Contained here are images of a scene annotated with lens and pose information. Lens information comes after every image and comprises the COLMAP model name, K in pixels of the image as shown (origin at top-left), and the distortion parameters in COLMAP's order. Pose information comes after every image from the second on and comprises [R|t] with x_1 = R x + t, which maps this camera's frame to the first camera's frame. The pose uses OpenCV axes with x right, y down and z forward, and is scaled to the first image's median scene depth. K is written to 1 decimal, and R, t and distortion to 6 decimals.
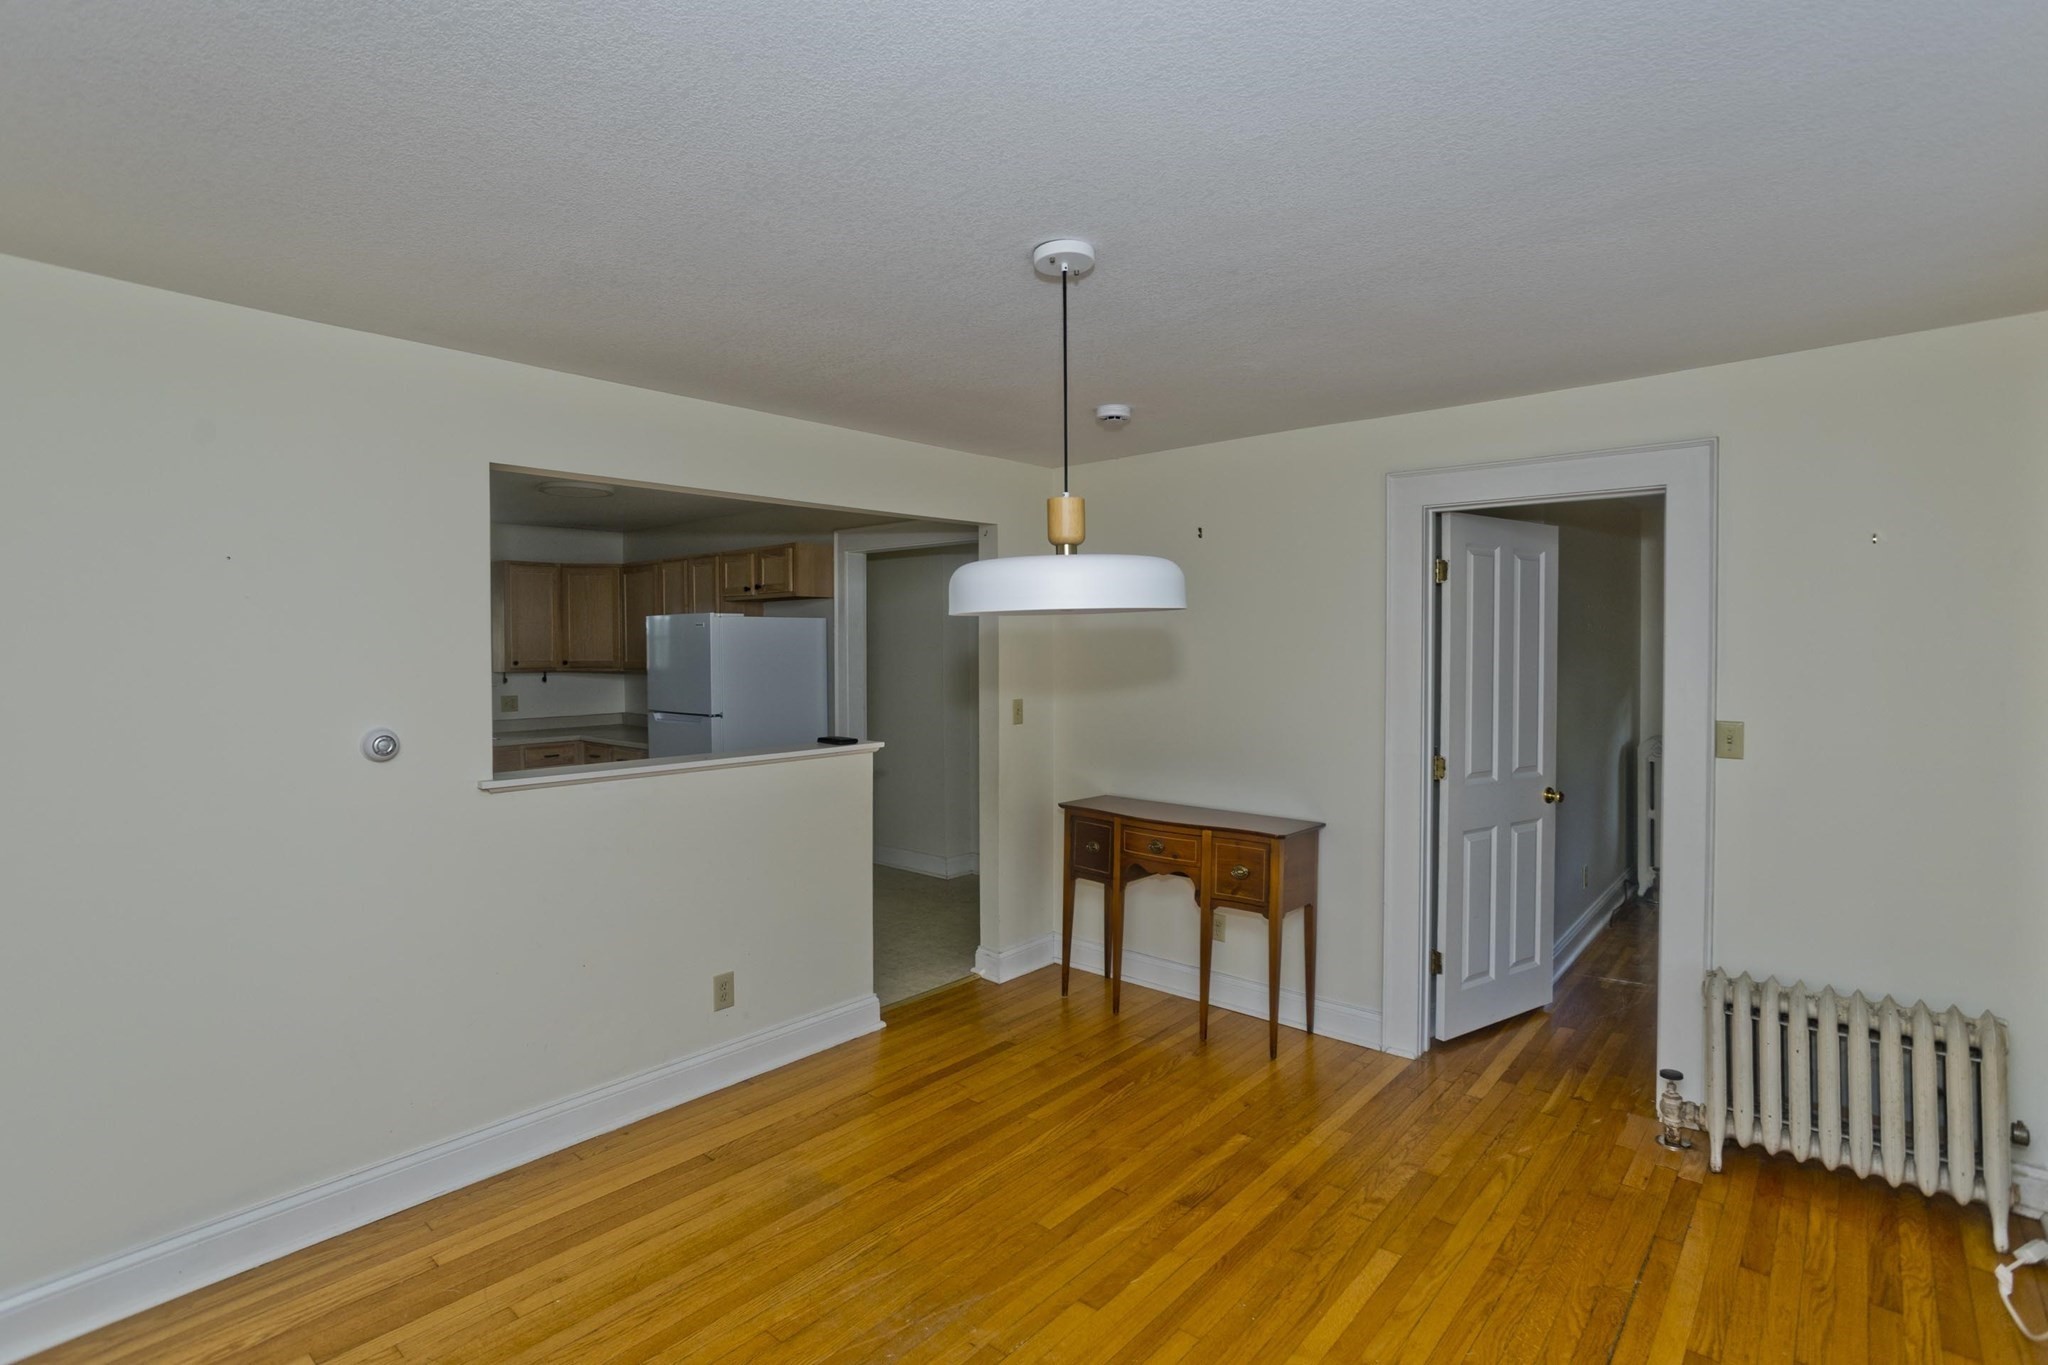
lens RADIAL K [[1010.2, 0, 1037.3], [0, 1010.2, 685.8], [0, 0, 1]] dist [-0.056823, 0.033682]
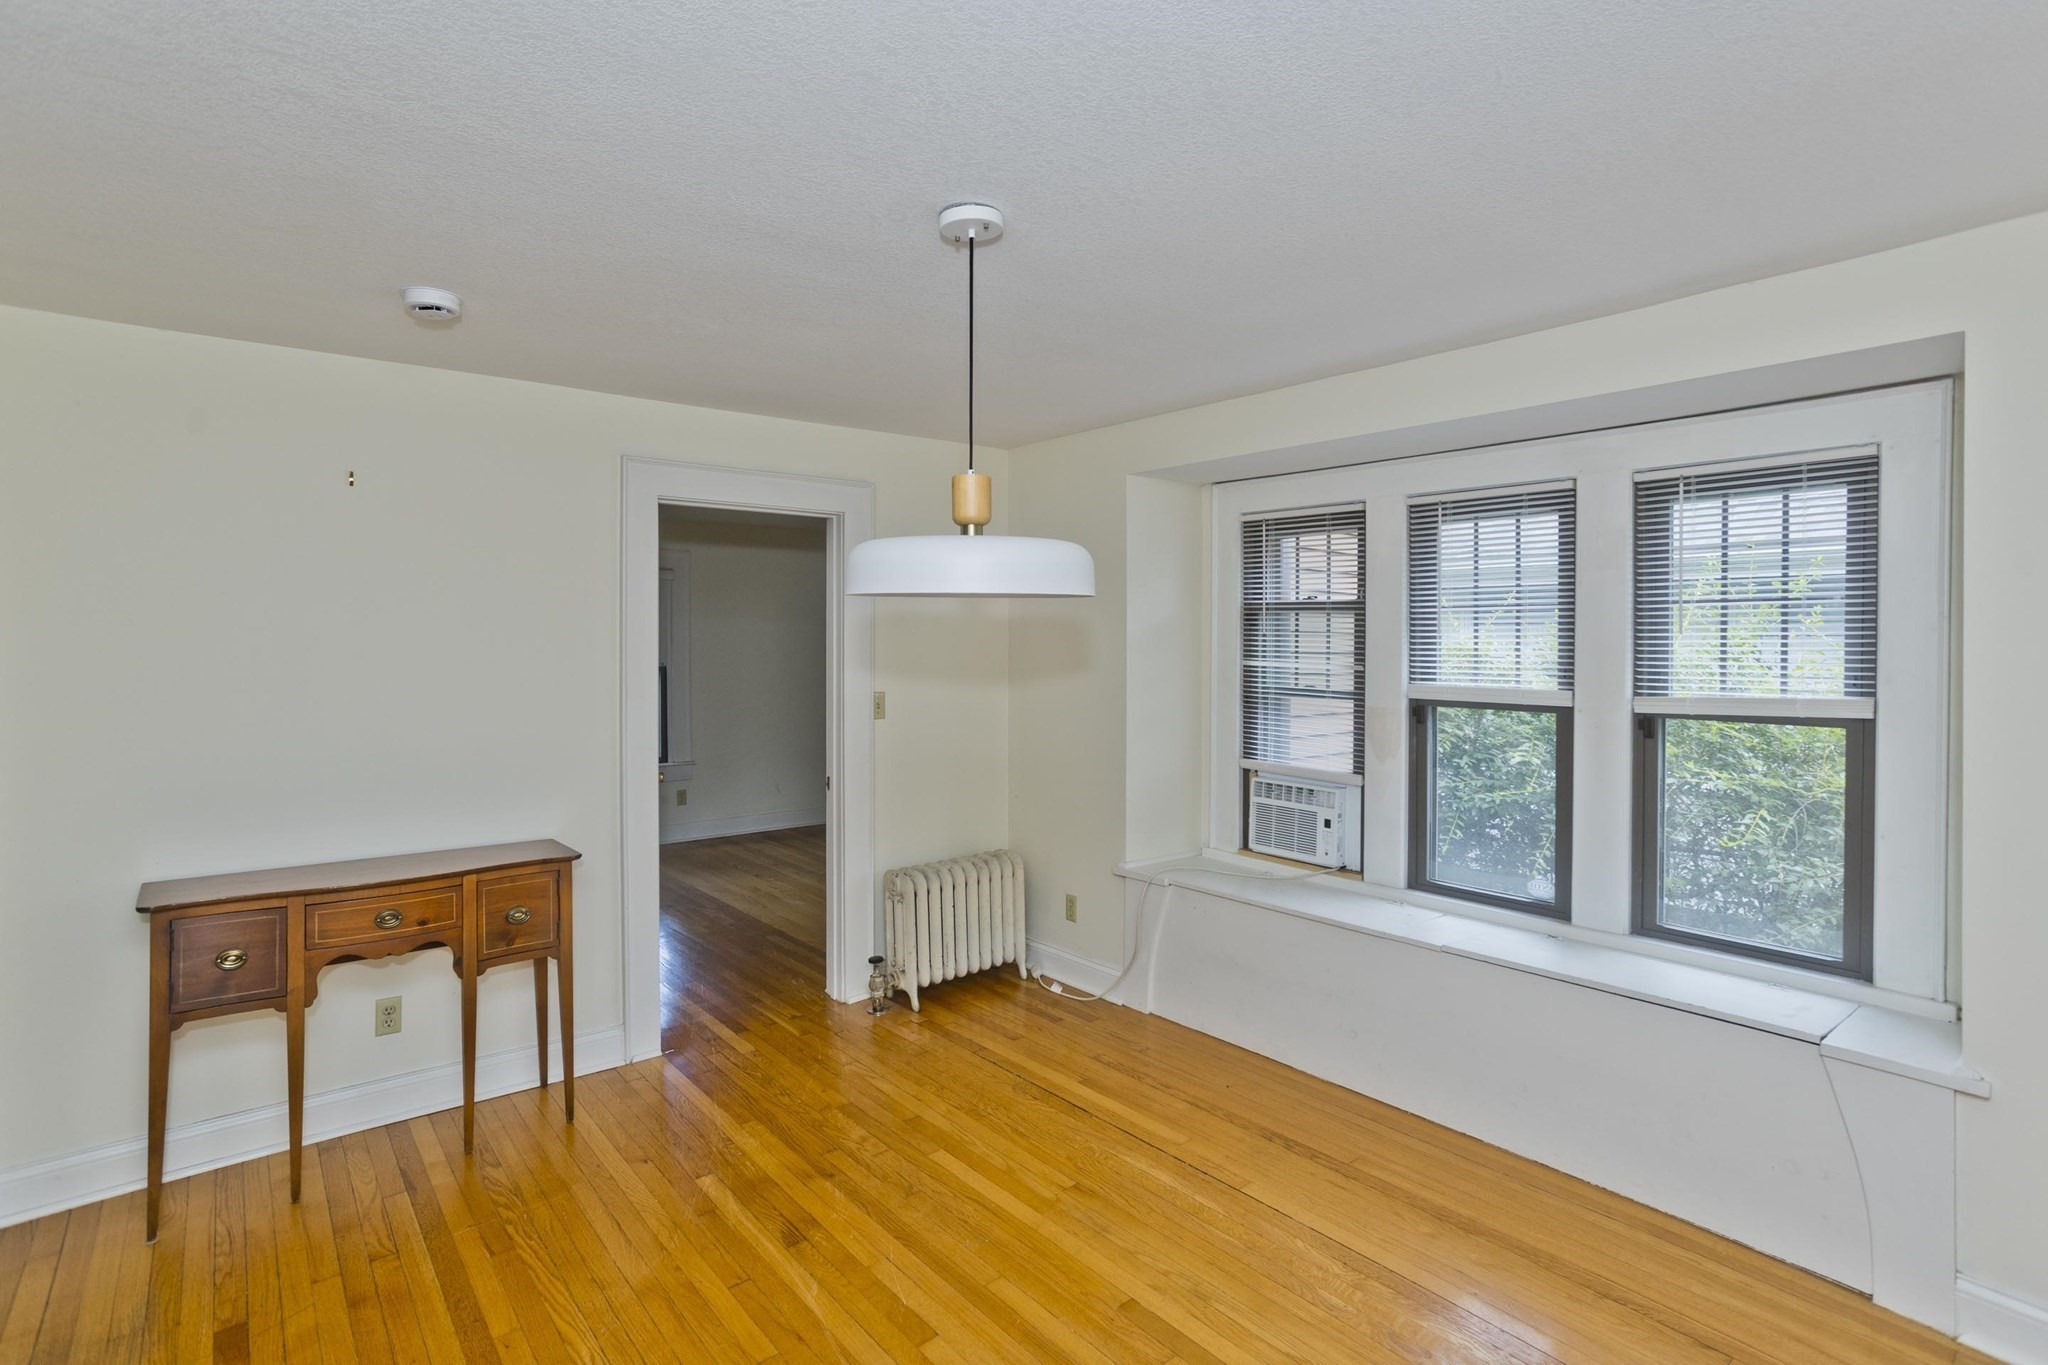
lens RADIAL K [[1010.2, 0, 1037.3], [0, 1010.2, 685.8], [0, 0, 1]] dist [-0.056823, 0.033682]
pose [[0.131039, -0.039158, 0.990604, -0.703576], [0.033819, 0.998815, 0.035009, -0.016278], [-0.990800, 0.028914, 0.132208, 0.640107]]
